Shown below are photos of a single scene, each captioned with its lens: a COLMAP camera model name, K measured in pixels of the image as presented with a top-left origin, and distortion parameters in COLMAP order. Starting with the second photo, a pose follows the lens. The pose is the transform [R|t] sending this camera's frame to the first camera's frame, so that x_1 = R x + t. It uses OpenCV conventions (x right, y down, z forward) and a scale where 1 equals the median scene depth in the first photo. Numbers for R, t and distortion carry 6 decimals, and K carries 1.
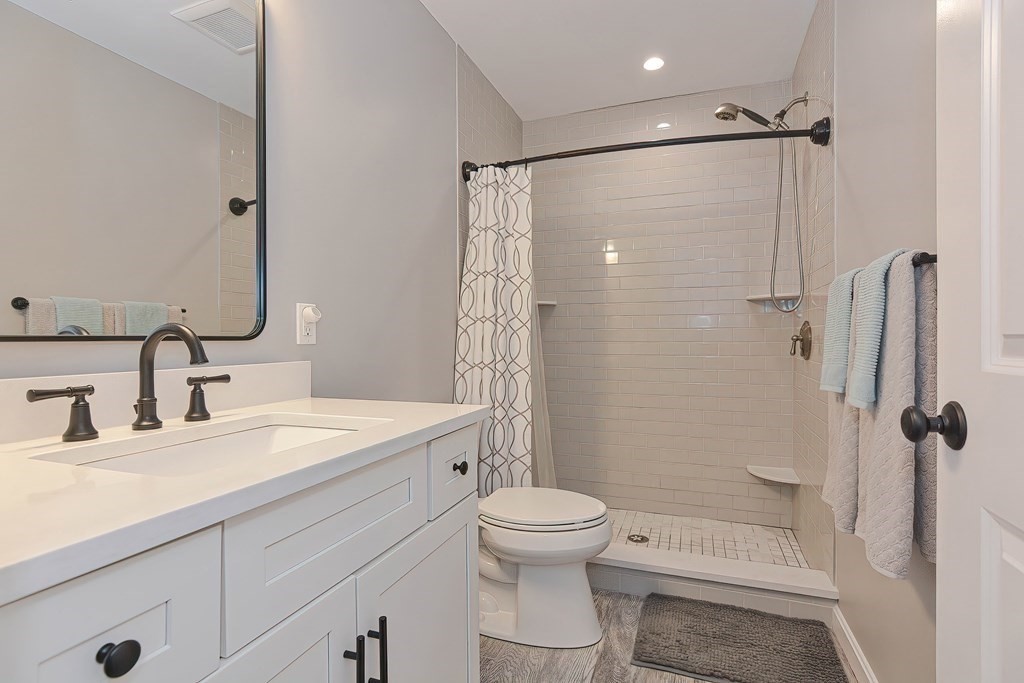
lens RADIAL K [[498.7, 0, 513.2], [0, 498.7, 342.1], [0, 0, 1]] dist [-0.012059, 0.001532]
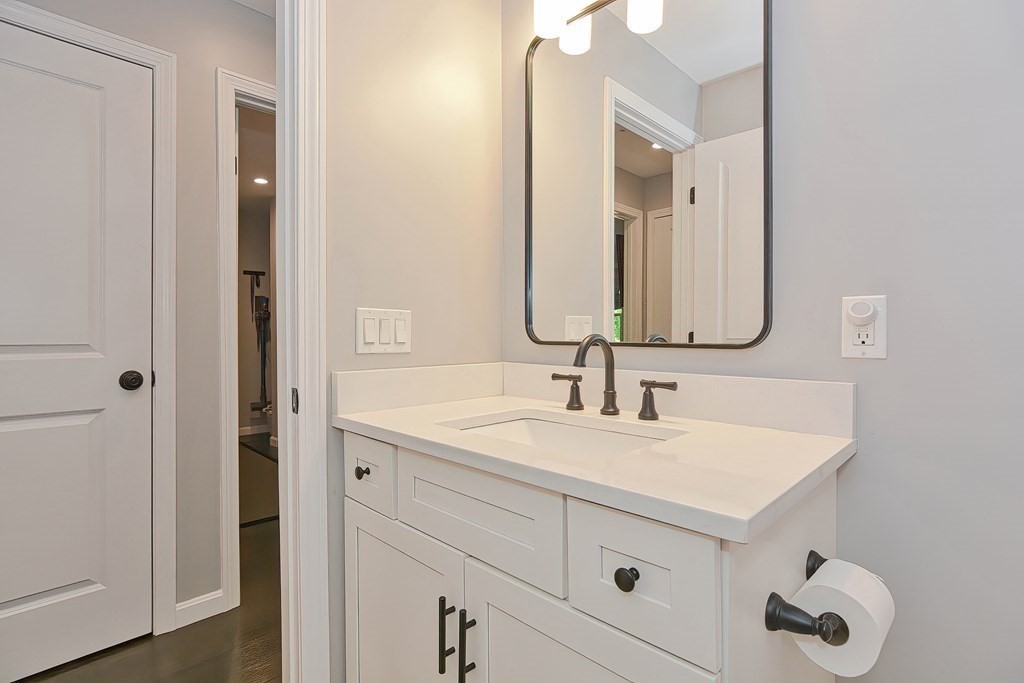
lens RADIAL K [[498.7, 0, 513.2], [0, 498.7, 342.1], [0, 0, 1]] dist [-0.012059, 0.001532]
pose [[-0.409825, 0.007764, -0.912131, 0.549219], [-0.015682, 0.999756, 0.015556, -0.029476], [0.912029, 0.020679, -0.409603, 1.325818]]
